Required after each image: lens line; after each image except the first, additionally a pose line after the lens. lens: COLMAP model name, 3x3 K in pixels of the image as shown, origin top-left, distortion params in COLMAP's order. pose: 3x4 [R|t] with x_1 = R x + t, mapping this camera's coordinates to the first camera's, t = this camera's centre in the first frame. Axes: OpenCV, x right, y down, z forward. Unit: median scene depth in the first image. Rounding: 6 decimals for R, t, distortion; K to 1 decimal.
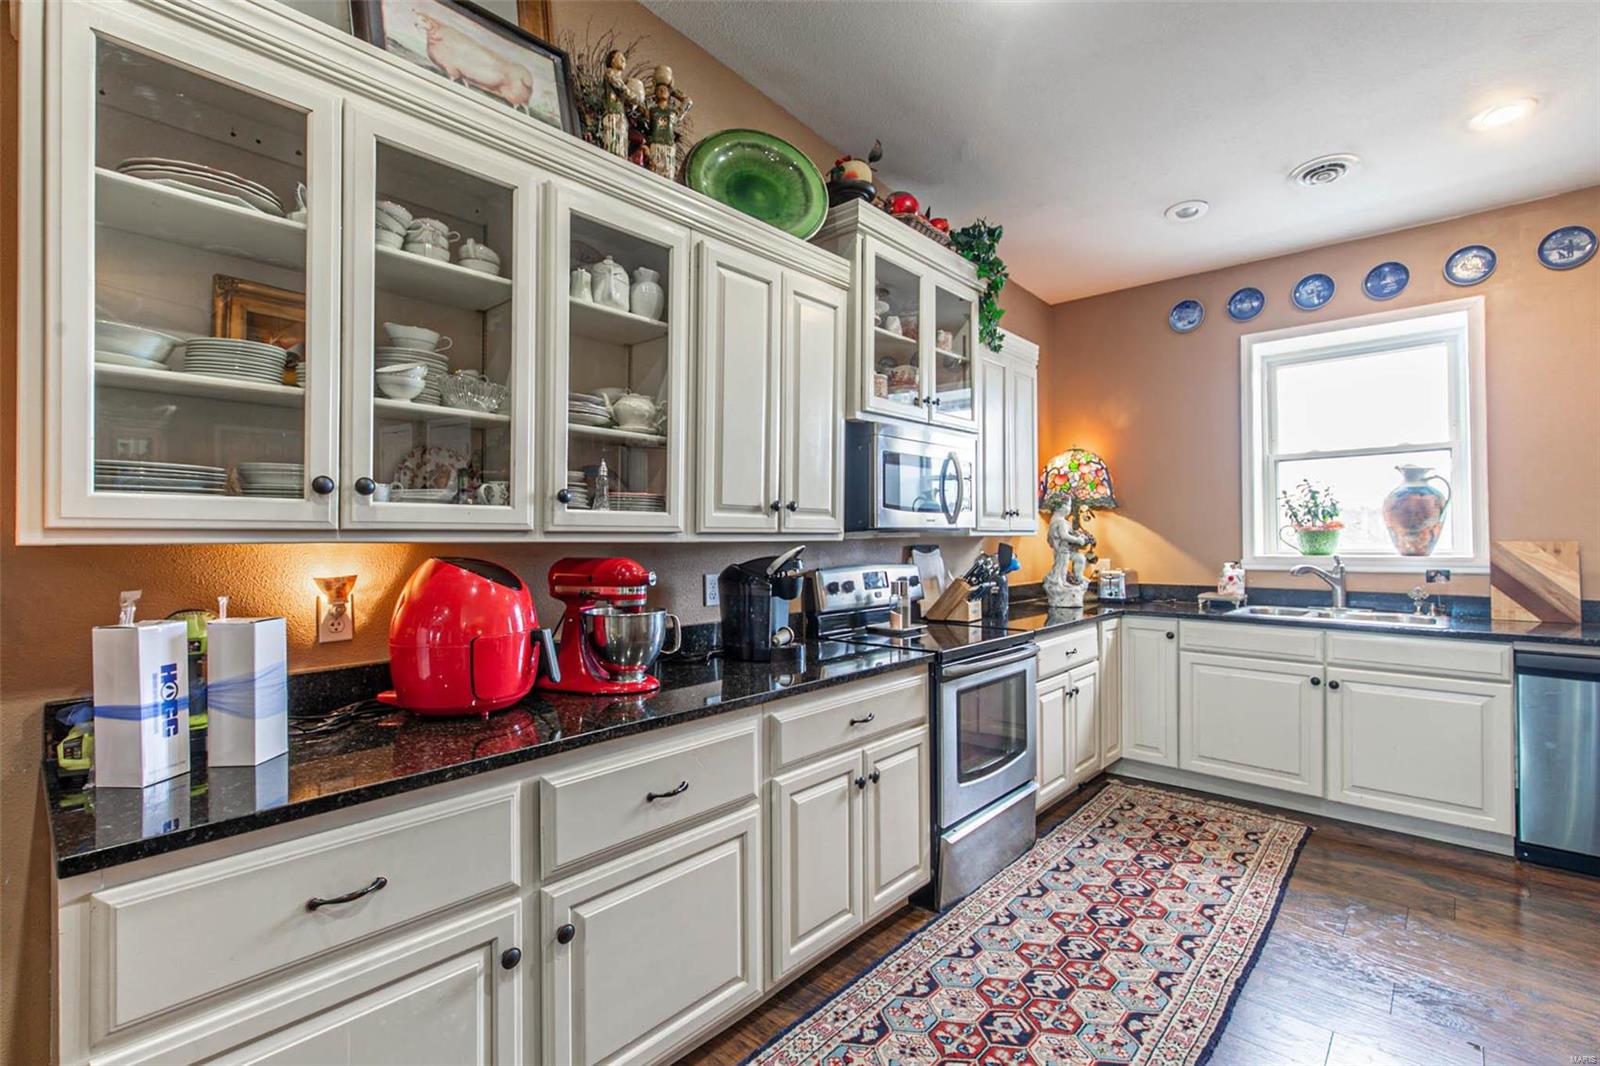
lens RADIAL K [[722.1, 0, 794.1], [0, 722.1, 534.2], [0, 0, 1]] dist [0.008921, -0.001161]
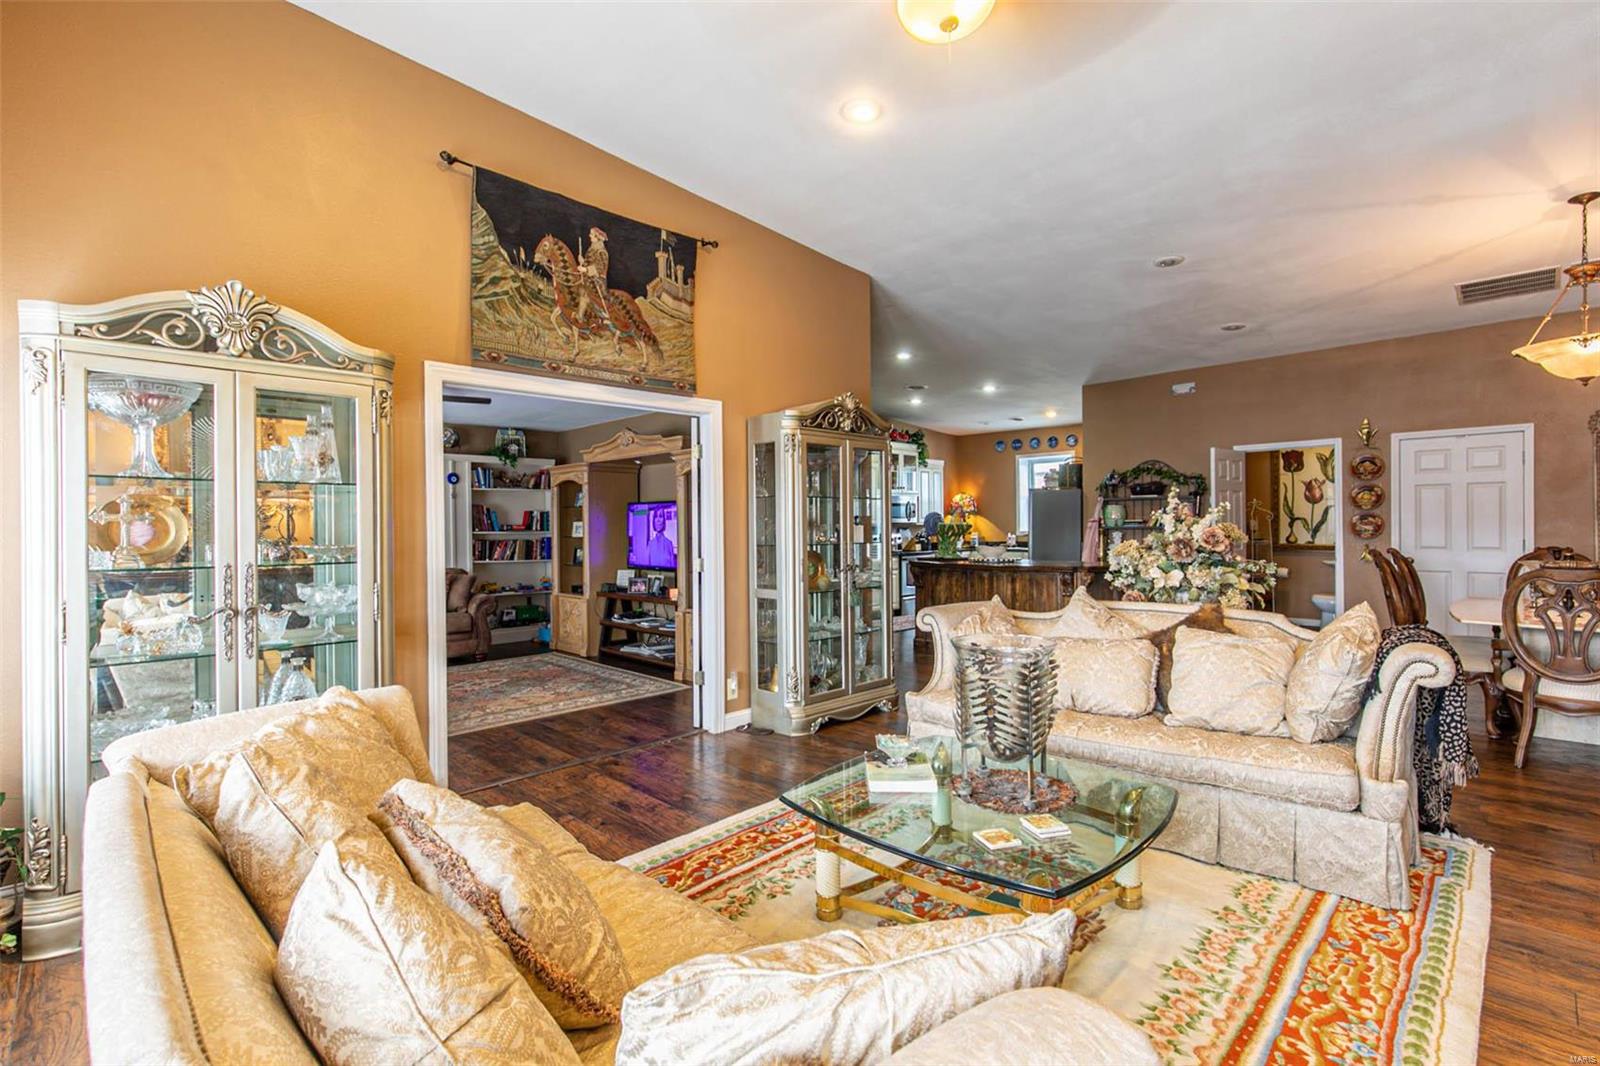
lens RADIAL K [[726.3, 0, 806.1], [0, 726.3, 531.3], [0, 0, 1]] dist [0.001782, 0.000211]
pose [[0.999355, -0.004048, -0.035691, -0.172148], [0.004468, 0.999922, 0.011700, -0.011976], [0.035641, -0.011852, 0.999294, -2.827915]]
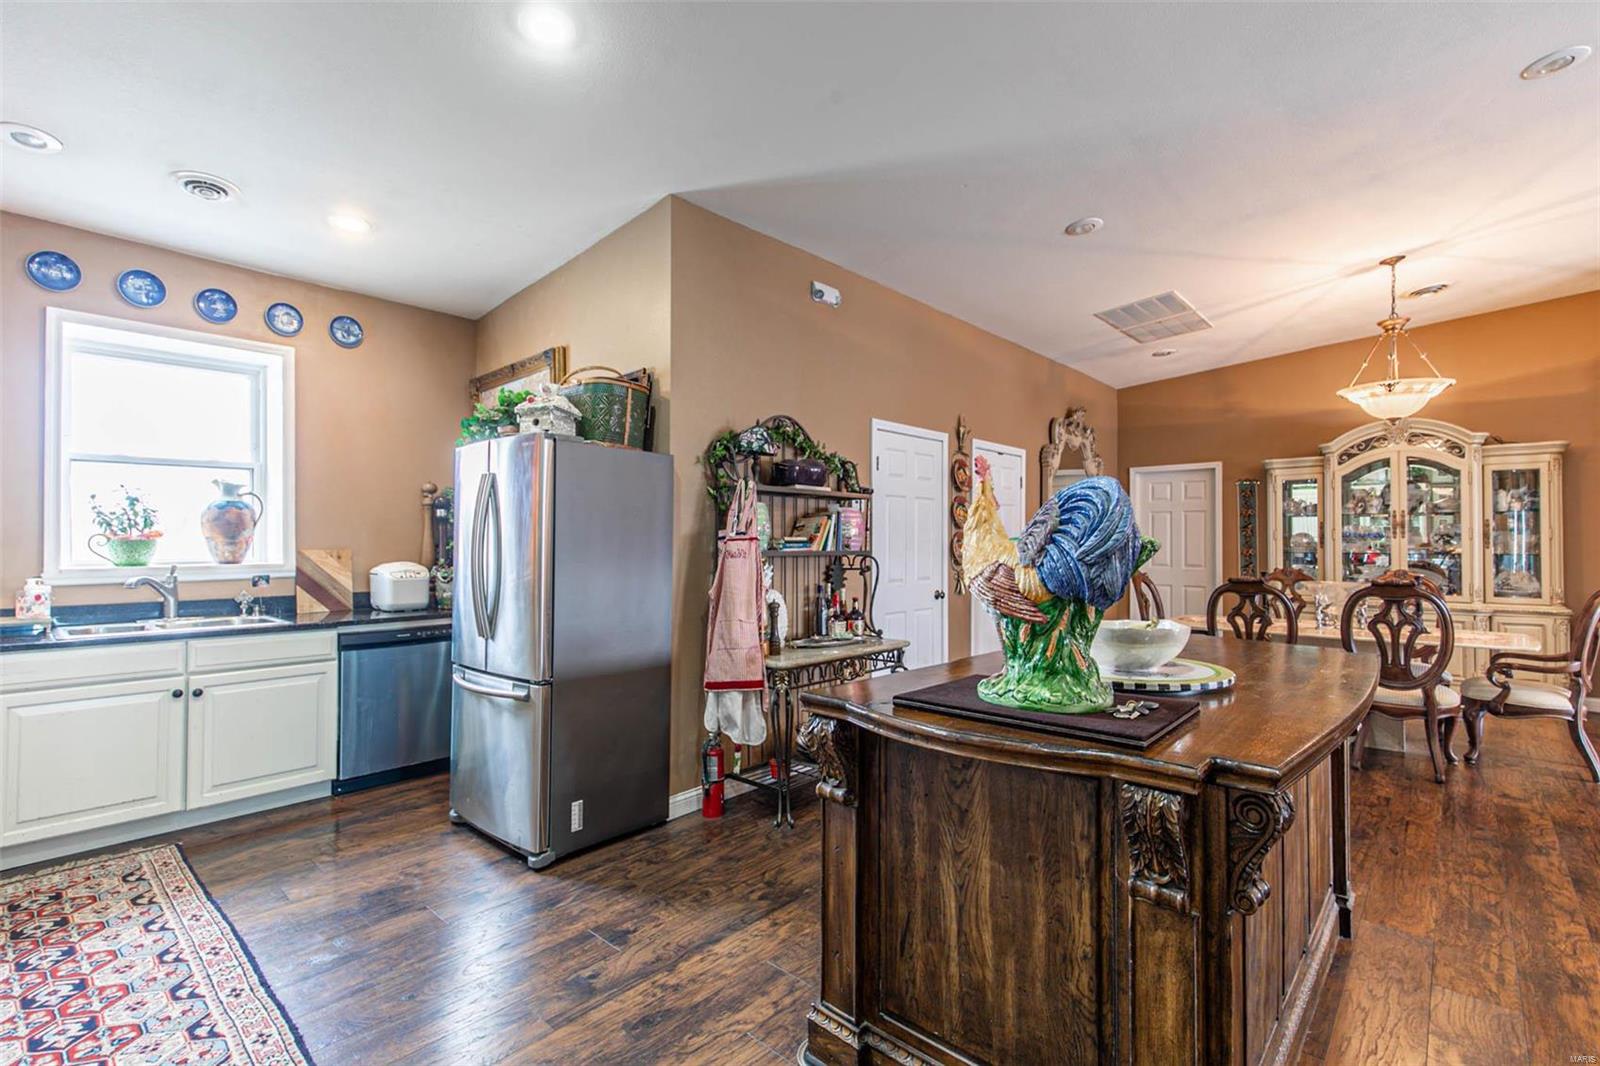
lens RADIAL K [[726.3, 0, 806.1], [0, 726.3, 531.3], [0, 0, 1]] dist [0.001782, 0.000211]
pose [[-0.013453, 0.019333, 0.999723, -0.338252], [-0.002537, 0.999809, -0.019369, -0.000037], [-0.999906, -0.002797, -0.013401, 0.195770]]
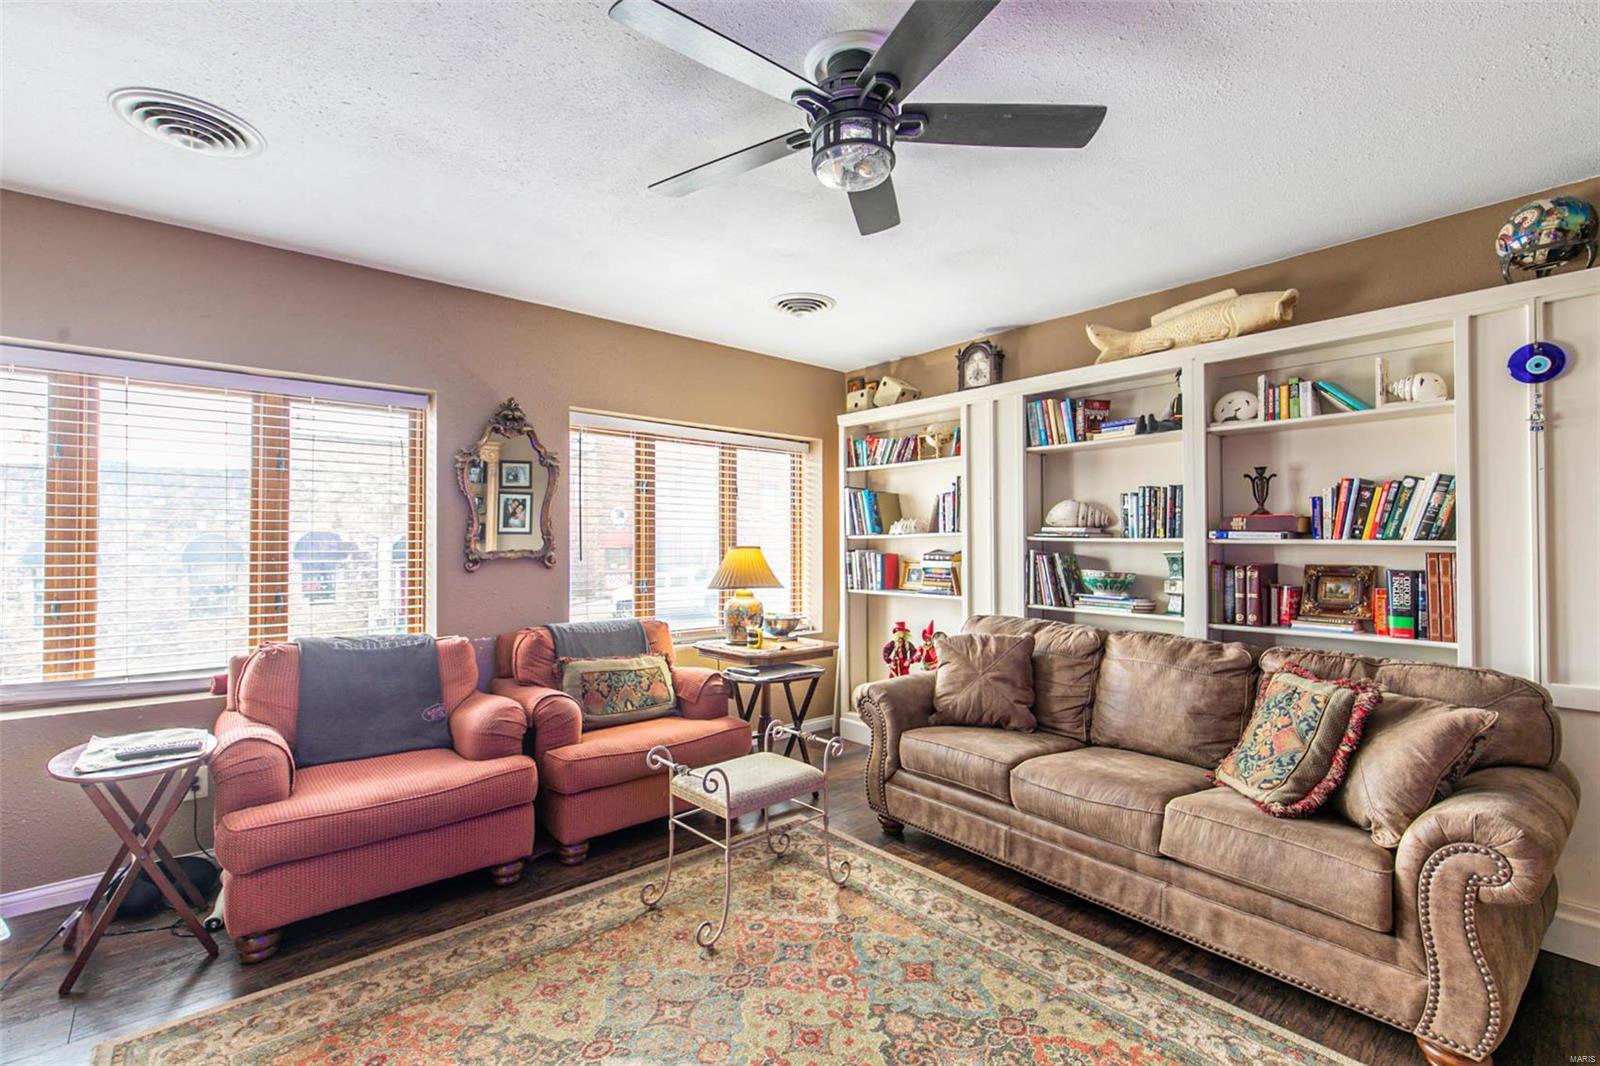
lens RADIAL K [[722.1, 0, 794.1], [0, 722.1, 534.2], [0, 0, 1]] dist [0.008921, -0.001161]
pose [[-0.120185, -0.000458, -0.992751, -0.723310], [0.006494, 0.999978, -0.001248, -0.000019], [0.992730, -0.006597, -0.120179, -0.783162]]
